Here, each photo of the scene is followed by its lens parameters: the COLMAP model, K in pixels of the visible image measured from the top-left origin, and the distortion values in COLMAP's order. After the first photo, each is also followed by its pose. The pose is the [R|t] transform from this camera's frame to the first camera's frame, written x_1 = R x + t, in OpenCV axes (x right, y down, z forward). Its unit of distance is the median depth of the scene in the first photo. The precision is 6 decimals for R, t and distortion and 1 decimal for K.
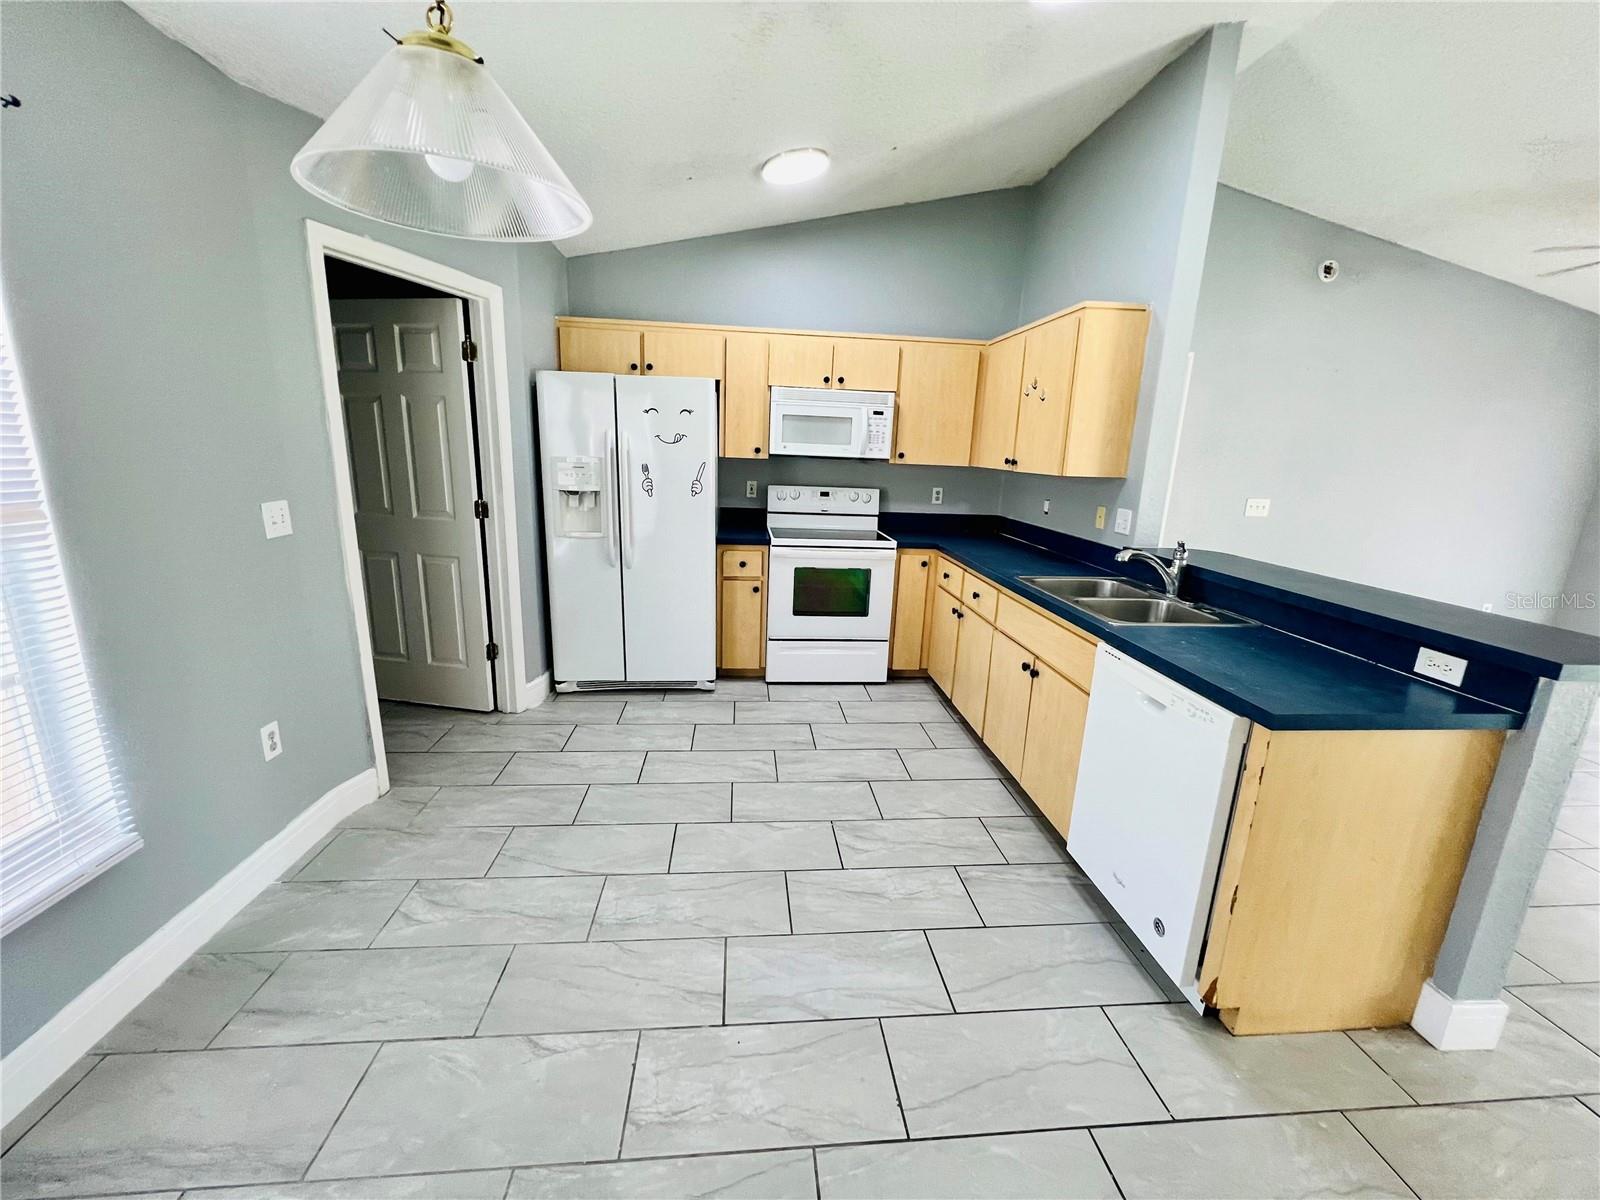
lens RADIAL K [[636.4, 0, 793.8], [0, 636.4, 592.8], [0, 0, 1]] dist [-0.006703, 0.000665]
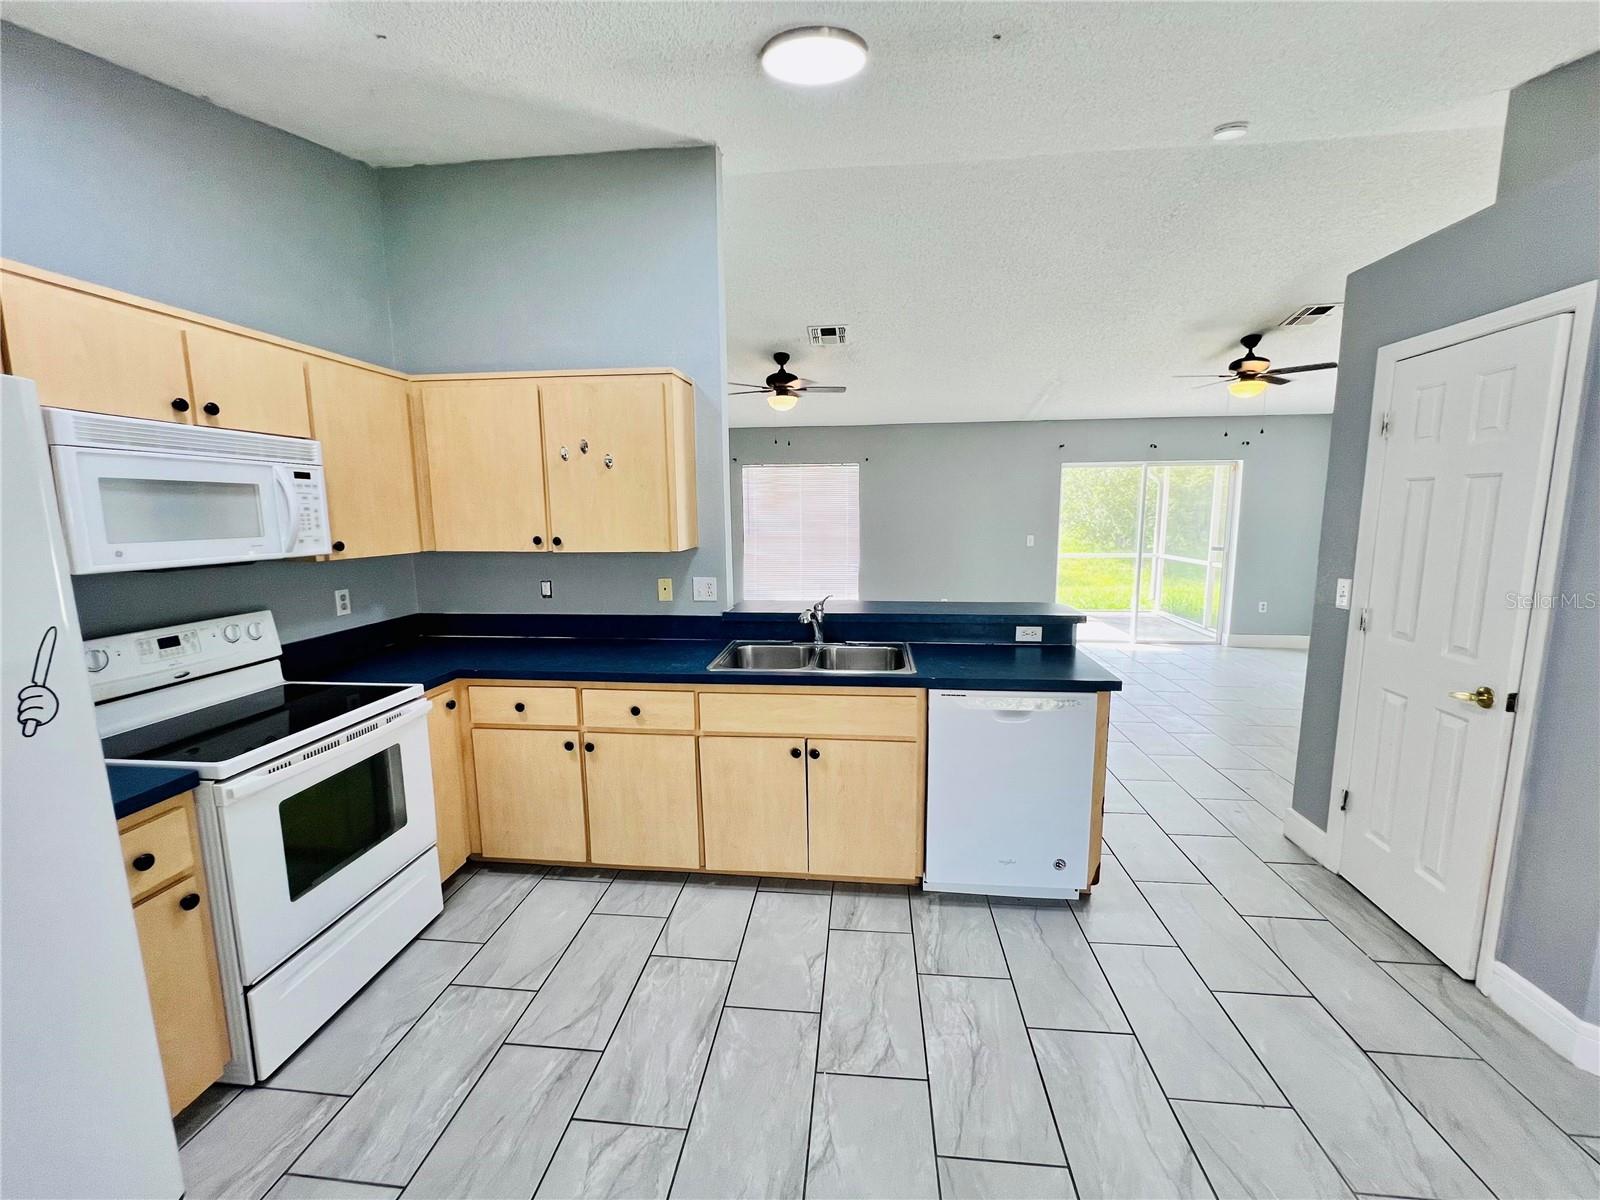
lens RADIAL K [[636.4, 0, 796.0], [0, 636.4, 600.5], [0, 0, 1]] dist [-0.006703, 0.000665]
pose [[0.192229, -0.178935, 0.964899, -0.340684], [0.236619, 0.962678, 0.131383, -0.152081], [-0.952397, 0.203058, 0.227395, 0.498645]]
